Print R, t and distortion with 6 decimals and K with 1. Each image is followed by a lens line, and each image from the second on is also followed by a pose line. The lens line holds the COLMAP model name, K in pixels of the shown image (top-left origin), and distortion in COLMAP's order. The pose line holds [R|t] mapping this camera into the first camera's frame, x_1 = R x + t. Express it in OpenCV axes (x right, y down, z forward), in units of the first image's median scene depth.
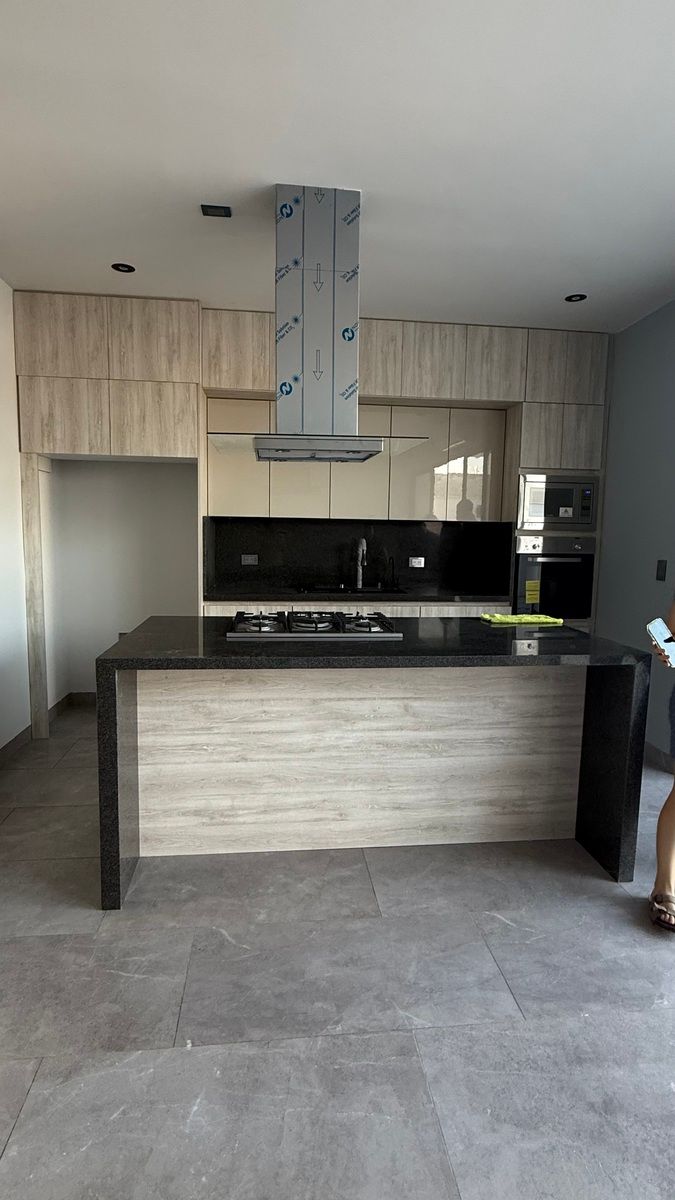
lens RADIAL K [[607.9, 0, 338.6], [0, 607.9, 596.9], [0, 0, 1]] dist [-0.000695, -0.000054]
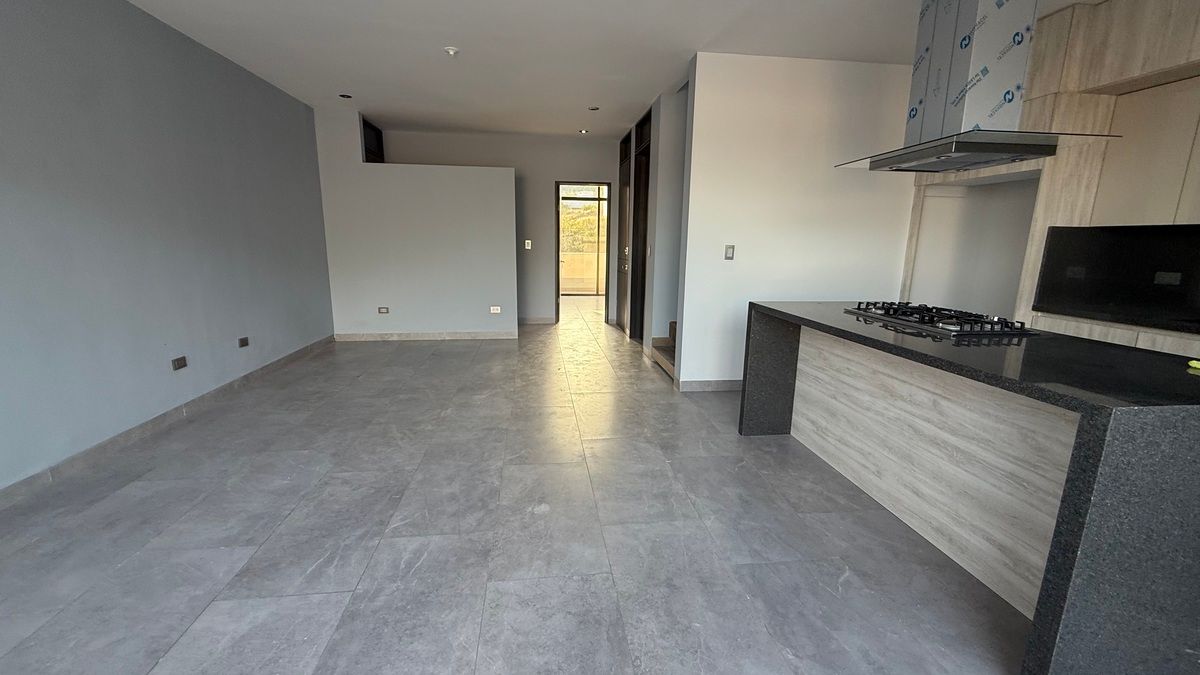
lens RADIAL K [[483.1, 0, 599.8], [0, 483.1, 338.9], [0, 0, 1]] dist [0.000441, -0.000005]
pose [[0.009087, 0.182782, -0.983112, 0.902897], [-0.129282, 0.975115, 0.180100, 0.001404], [0.991566, 0.125462, 0.032491, 0.397079]]
